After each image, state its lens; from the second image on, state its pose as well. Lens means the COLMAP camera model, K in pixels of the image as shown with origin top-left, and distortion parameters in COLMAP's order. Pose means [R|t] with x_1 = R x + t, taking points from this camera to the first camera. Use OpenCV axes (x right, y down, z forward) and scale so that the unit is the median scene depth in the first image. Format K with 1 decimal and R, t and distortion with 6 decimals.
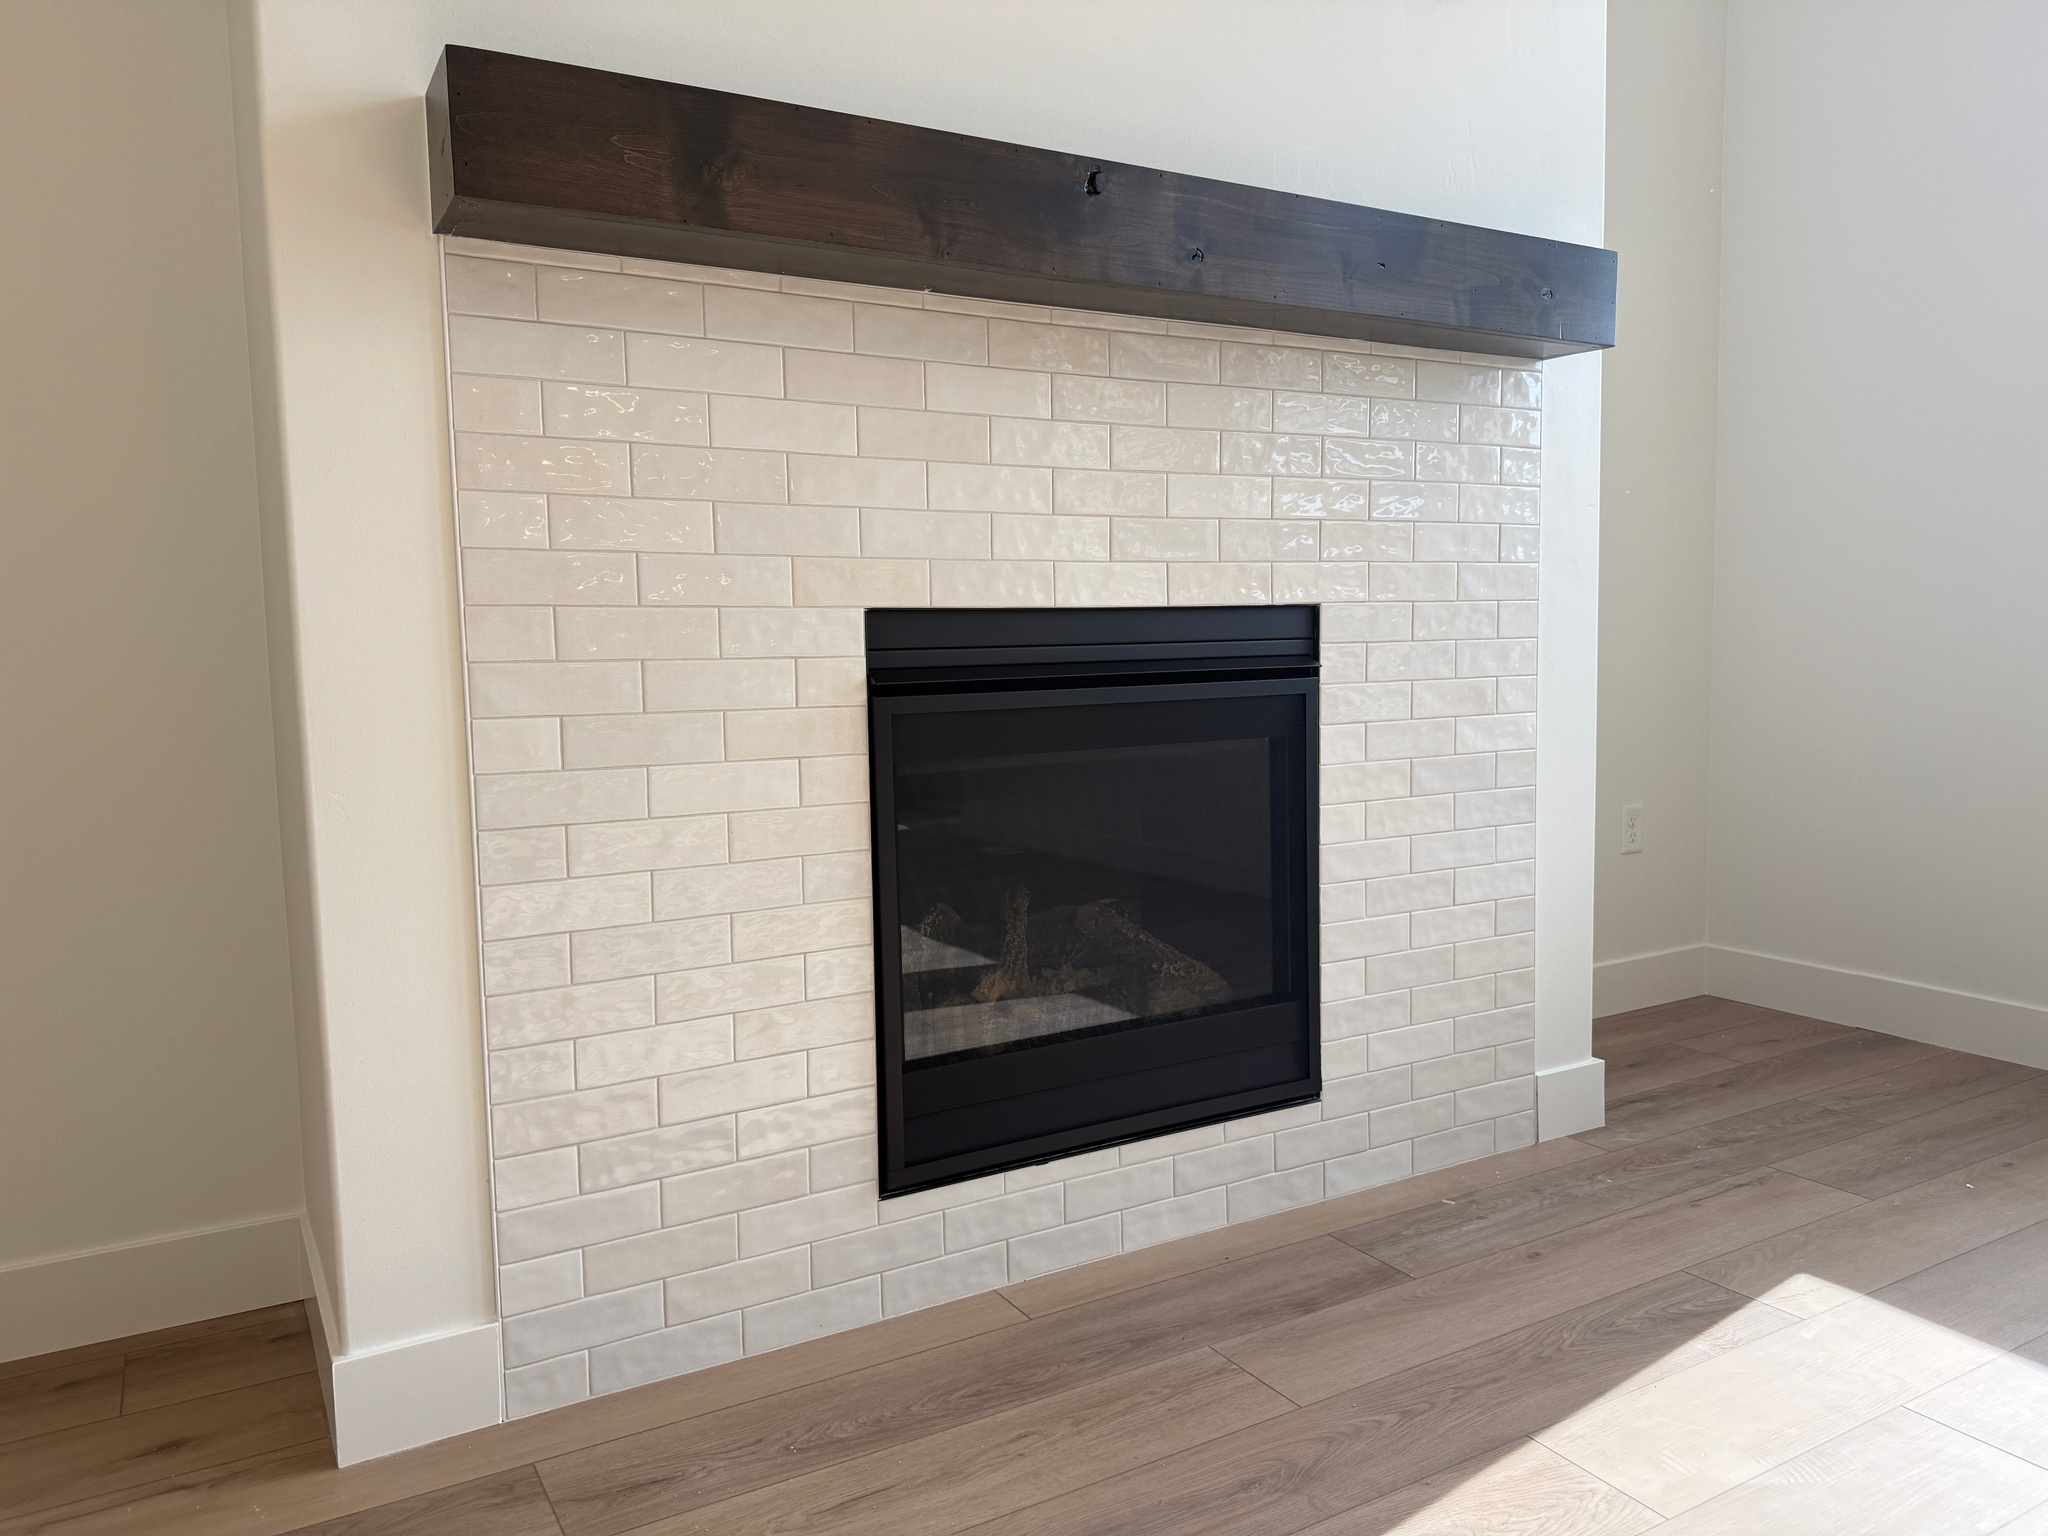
lens RADIAL K [[1448.3, 0, 1022.1], [0, 1448.3, 774.9], [0, 0, 1]] dist [0.009647, 0.001027]
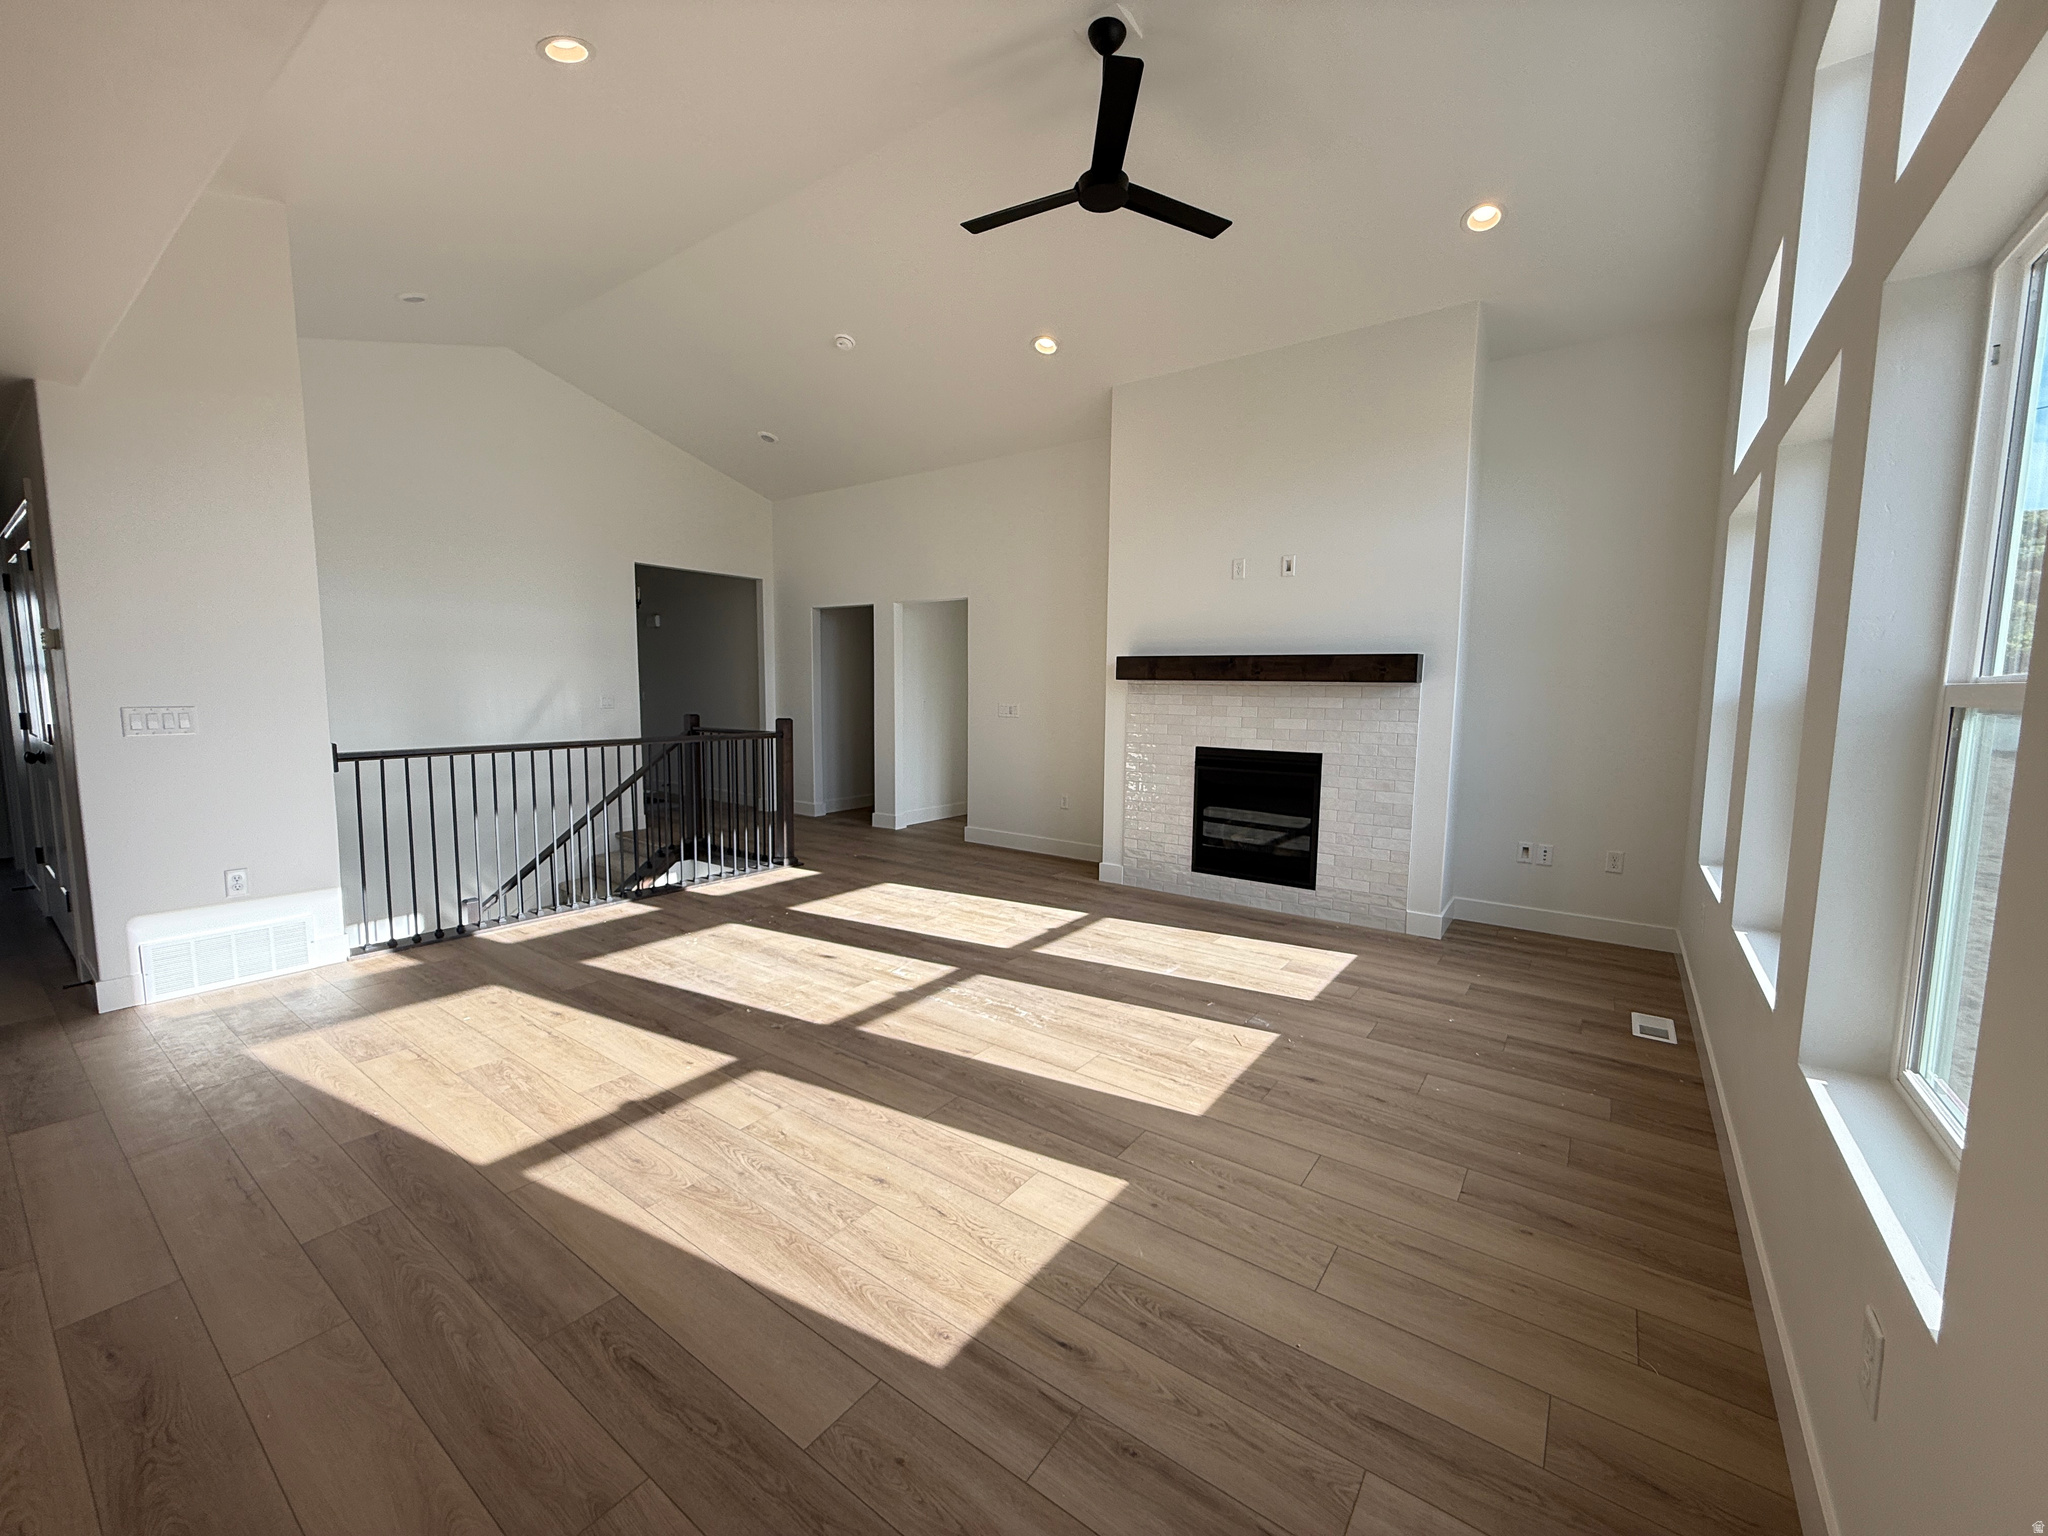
lens RADIAL K [[816.6, 0, 1021.7], [0, 816.6, 768.8], [0, 0, 1]] dist [-0.002815, 0.000051]
pose [[0.408203, 0.113011, -0.905869, 1.868340], [-0.111775, 0.991029, 0.073267, -0.153720], [0.906023, 0.071346, 0.417173, -0.577391]]
